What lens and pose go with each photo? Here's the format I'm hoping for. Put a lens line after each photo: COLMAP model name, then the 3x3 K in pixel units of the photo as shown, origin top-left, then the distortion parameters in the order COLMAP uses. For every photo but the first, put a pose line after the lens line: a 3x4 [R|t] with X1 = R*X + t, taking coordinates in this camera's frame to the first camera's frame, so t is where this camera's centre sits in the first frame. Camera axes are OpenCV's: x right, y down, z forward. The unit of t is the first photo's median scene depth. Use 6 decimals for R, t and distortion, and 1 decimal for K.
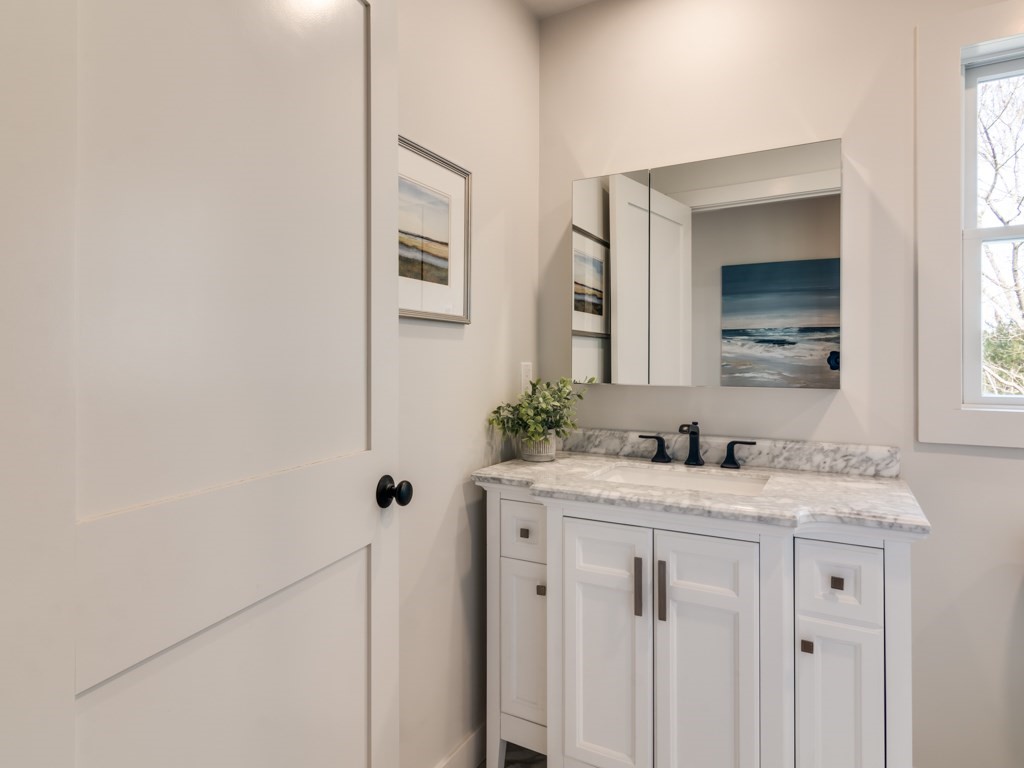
lens RADIAL K [[606.1, 0, 498.3], [0, 606.1, 364.7], [0, 0, 1]] dist [-0.007280, -0.000930]
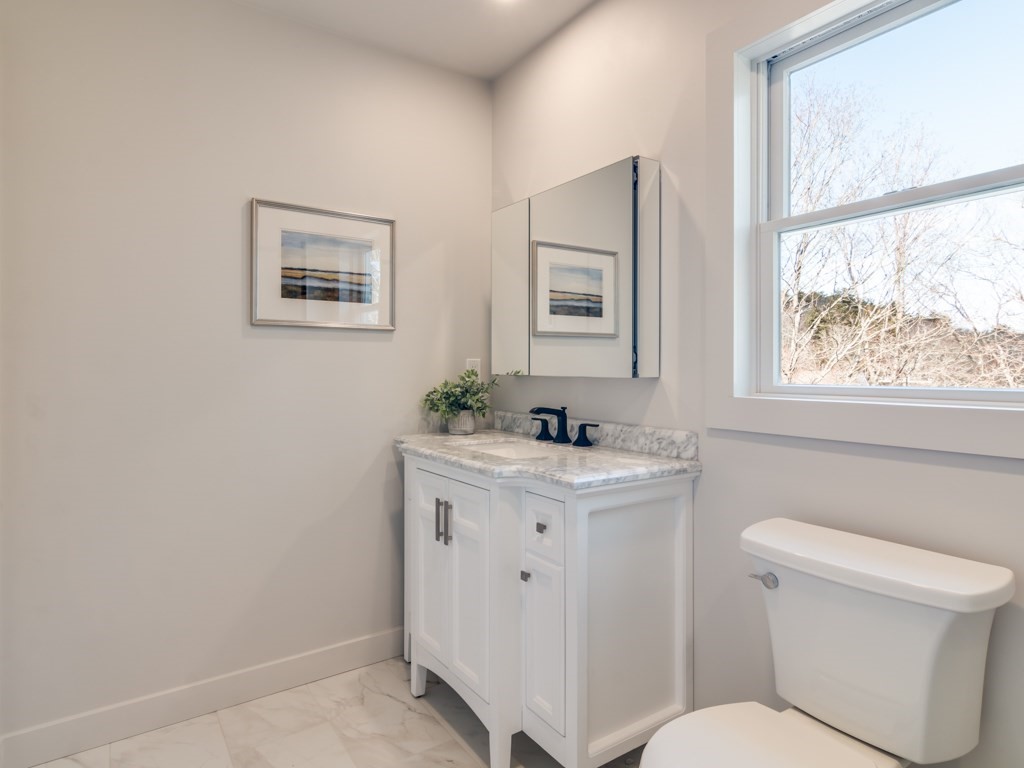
lens RADIAL K [[589.9, 0, 513.5], [0, 589.9, 379.5], [0, 0, 1]] dist [-0.002419, -0.000084]
pose [[0.901861, 0.011452, -0.431874, 0.791319], [-0.009901, 0.999934, 0.005837, 0.038395], [0.431912, -0.000988, 0.901915, -0.084932]]
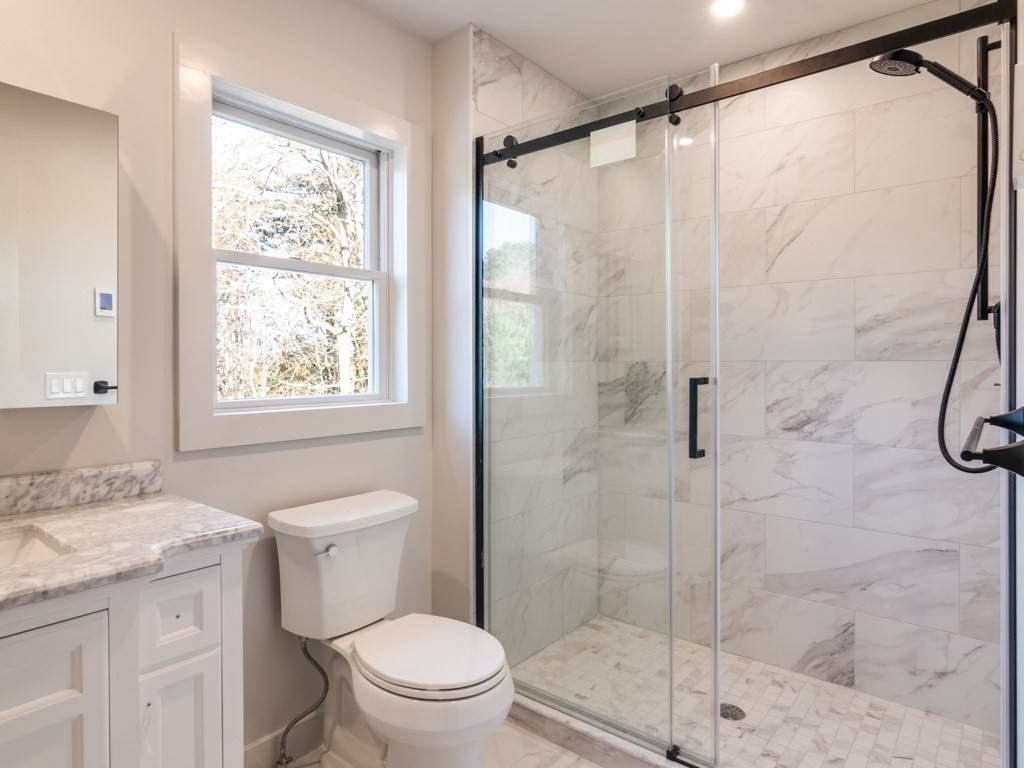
lens RADIAL K [[606.1, 0, 498.3], [0, 606.1, 364.7], [0, 0, 1]] dist [-0.007280, -0.000930]
pose [[0.166393, -0.000490, 0.986059, -0.192787], [0.006977, 0.999975, -0.000681, -0.010833], [-0.986035, 0.006993, 0.166392, 0.293295]]
